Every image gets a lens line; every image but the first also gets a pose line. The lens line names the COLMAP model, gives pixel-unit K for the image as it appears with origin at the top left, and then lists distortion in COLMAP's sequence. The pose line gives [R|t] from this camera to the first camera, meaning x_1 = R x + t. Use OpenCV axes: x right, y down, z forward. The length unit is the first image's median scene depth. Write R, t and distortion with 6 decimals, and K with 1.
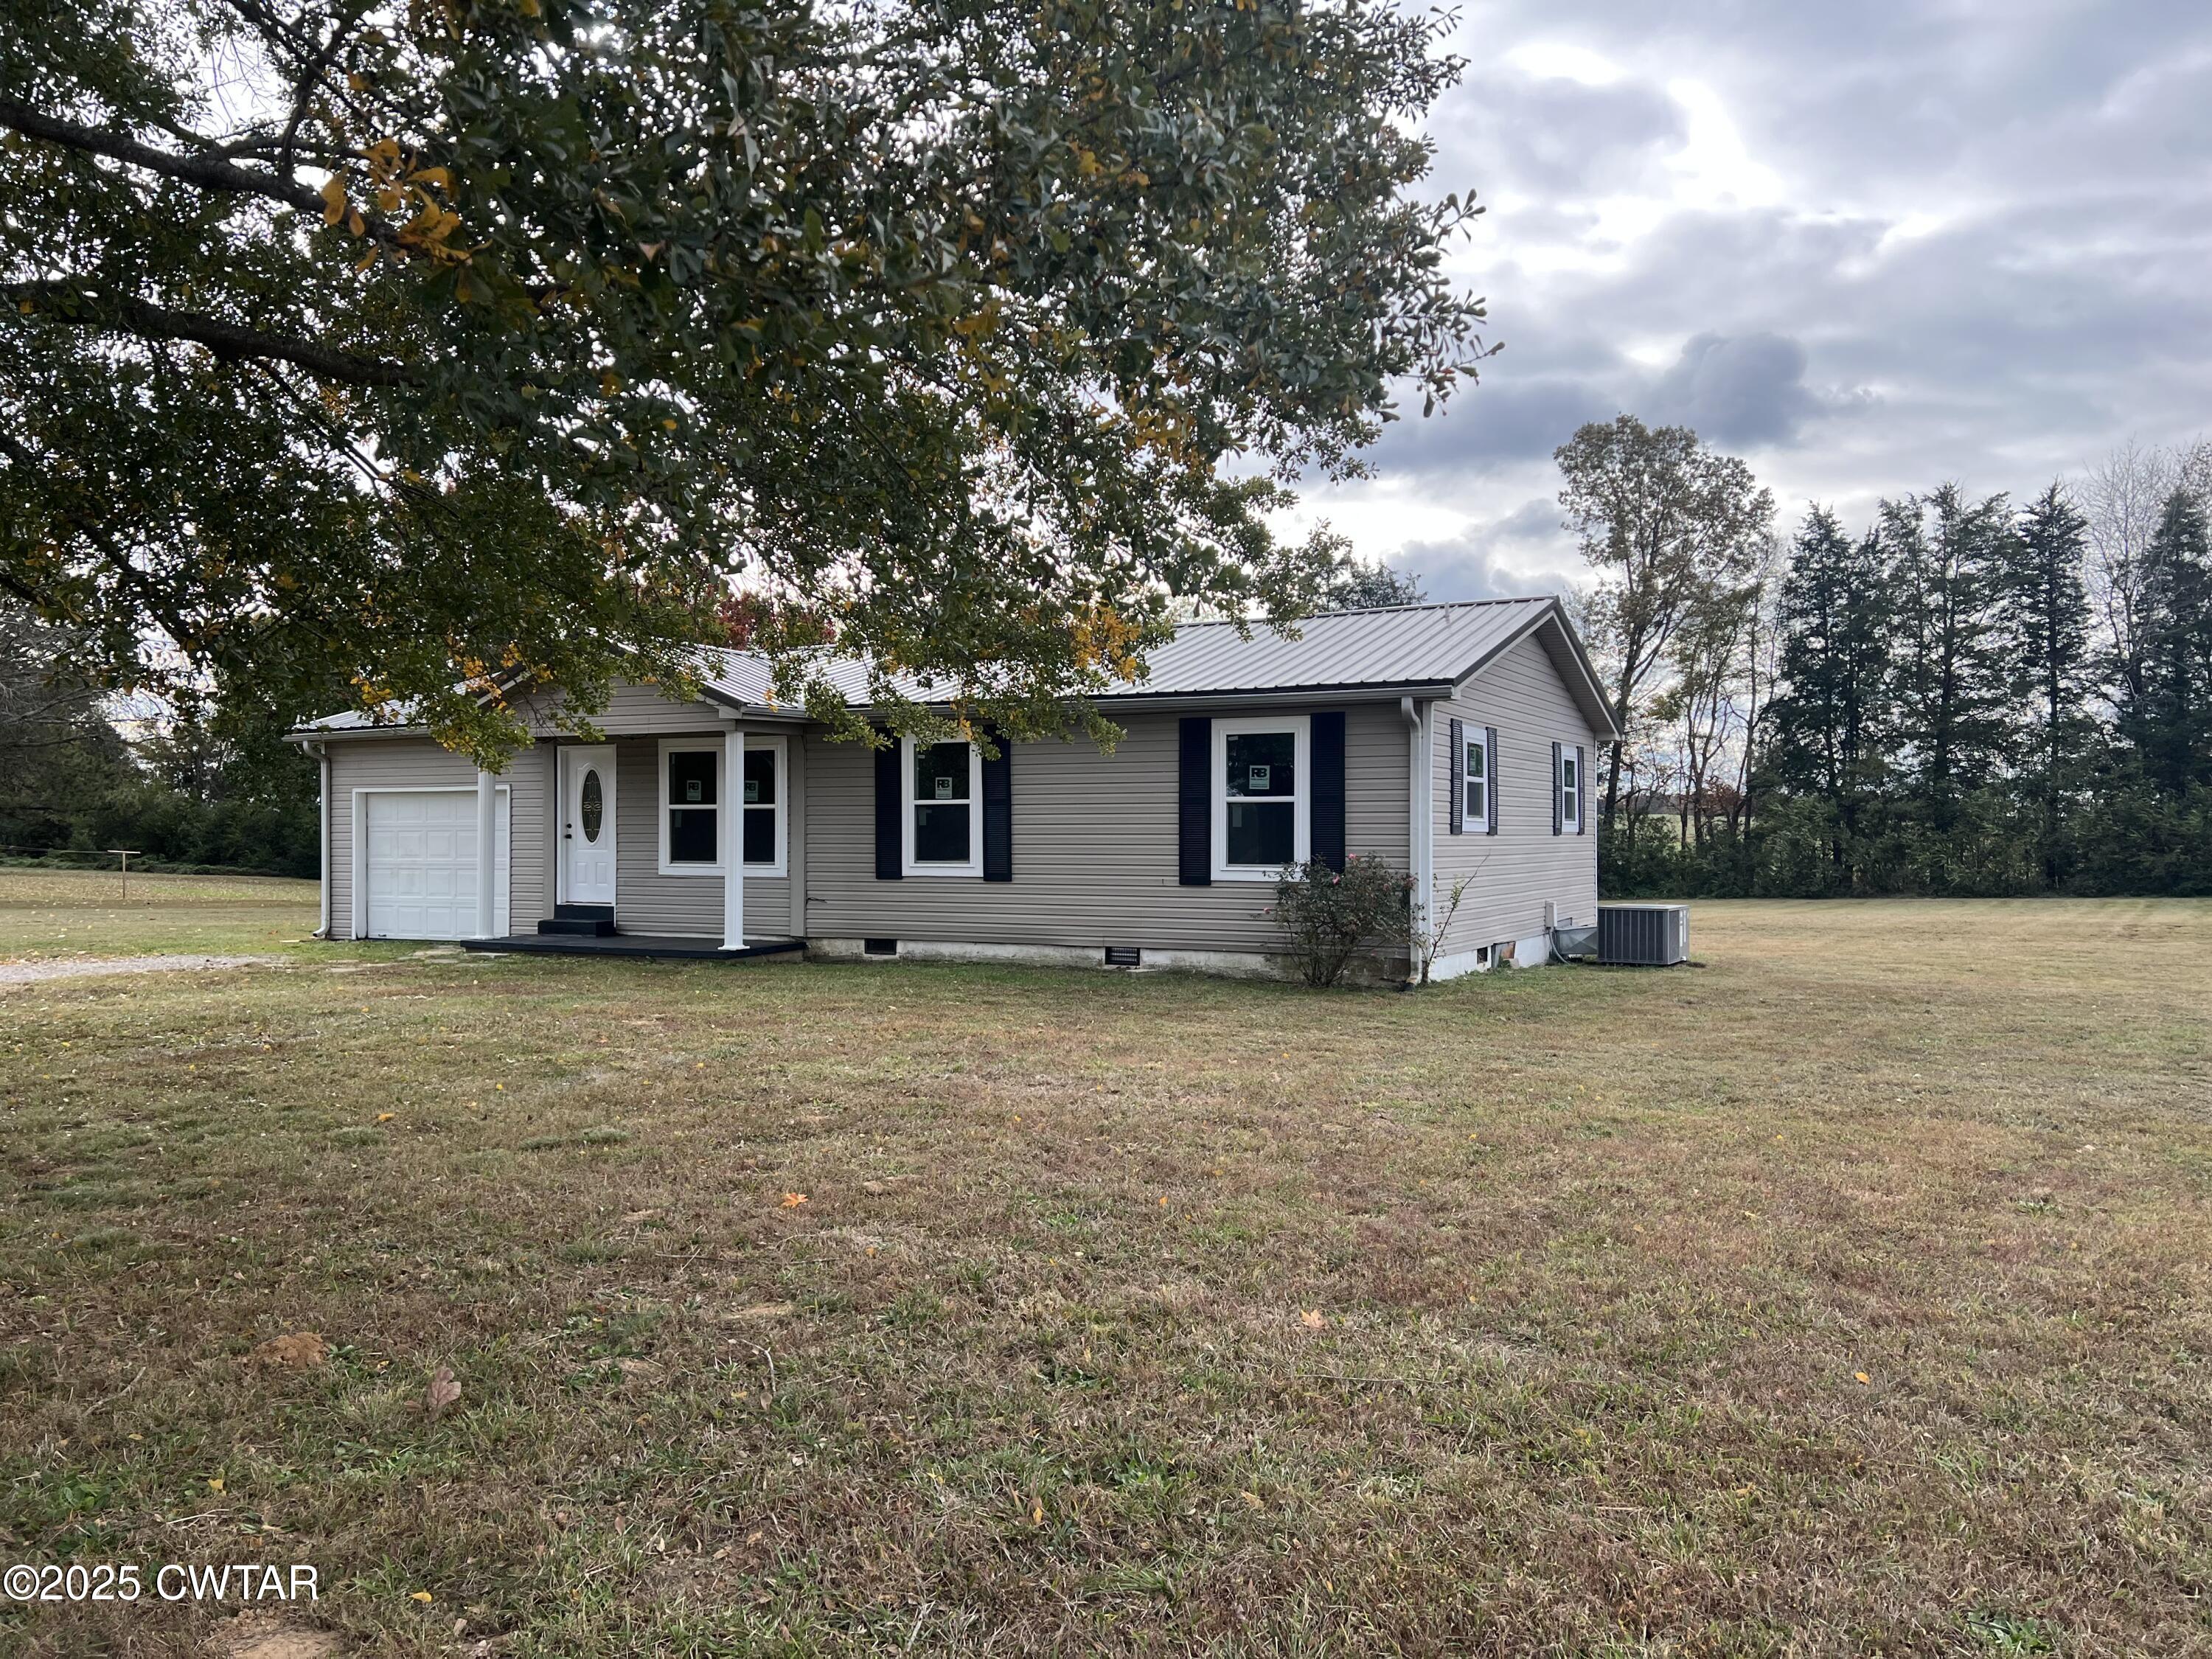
lens RADIAL K [[1654.0, 0, 1110.0], [0, 1654.0, 823.7], [0, 0, 1]] dist [0.002958, -0.001132]
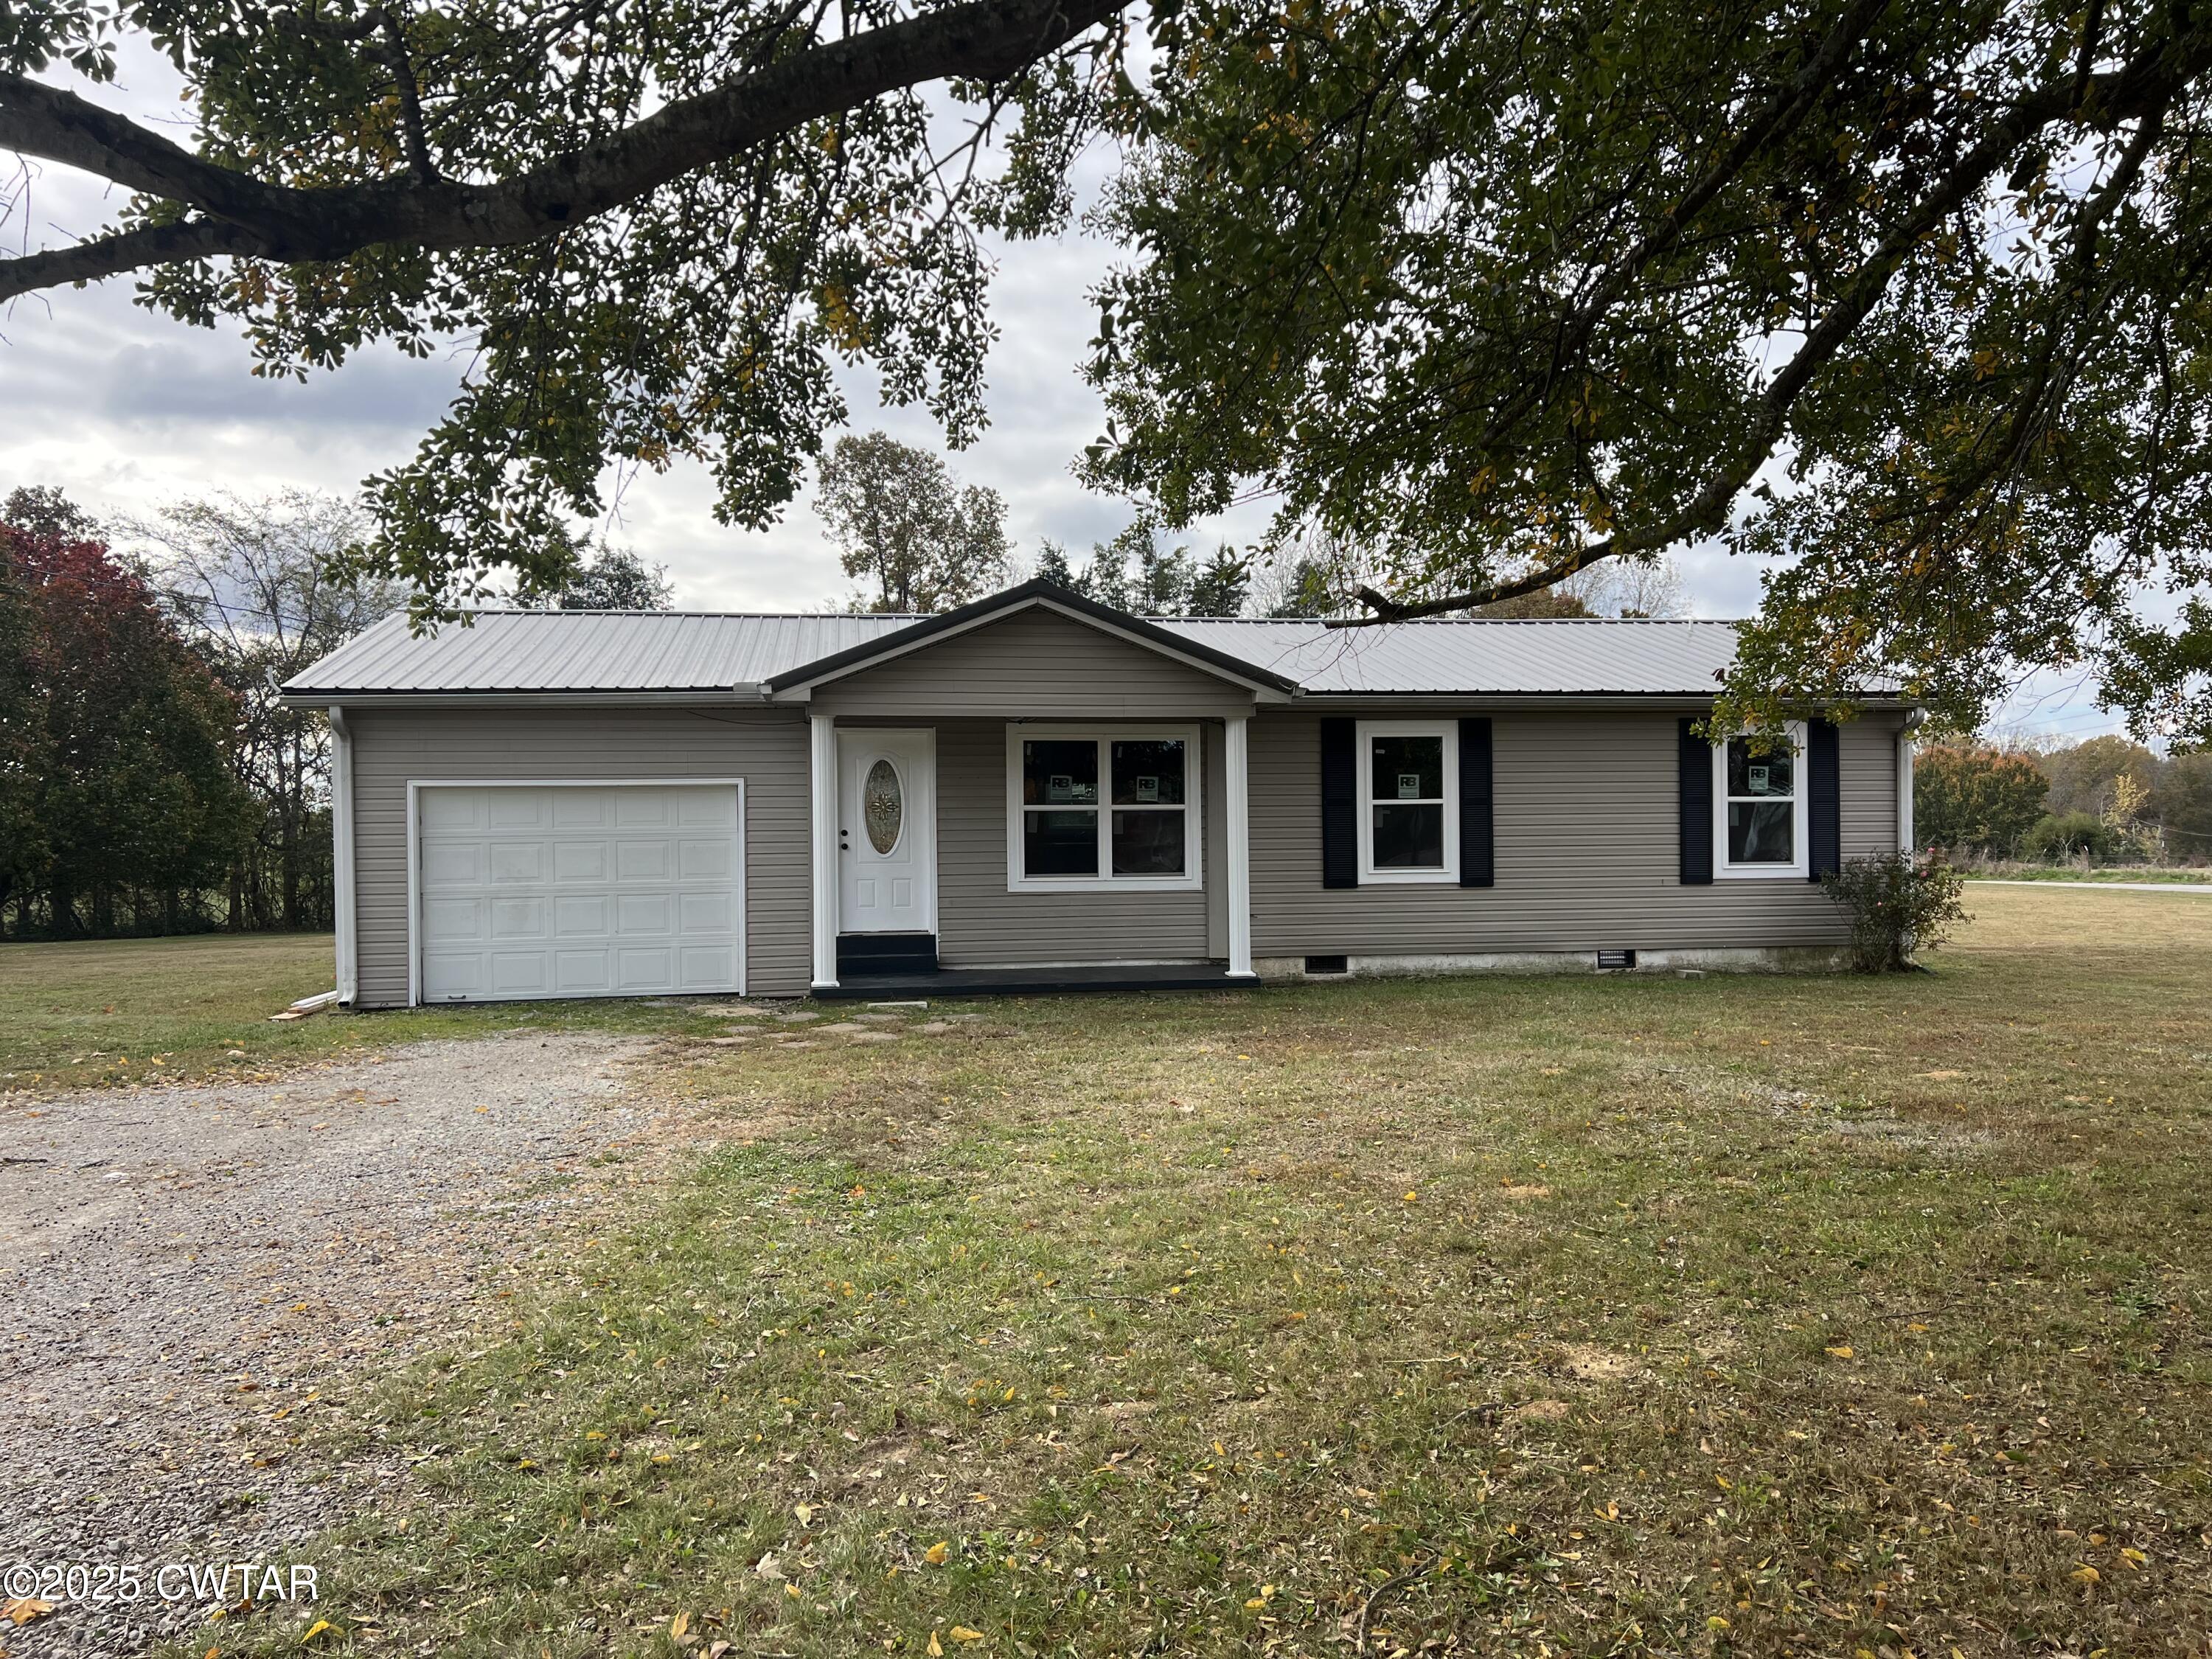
lens RADIAL K [[1654.0, 0, 1107.9], [0, 1654.0, 834.4], [0, 0, 1]] dist [0.002958, -0.001132]
pose [[0.819379, -0.006596, 0.573214, -0.751601], [0.008565, 0.999963, -0.000735, 0.004132], [-0.573188, 0.005512, 0.819405, 0.345852]]
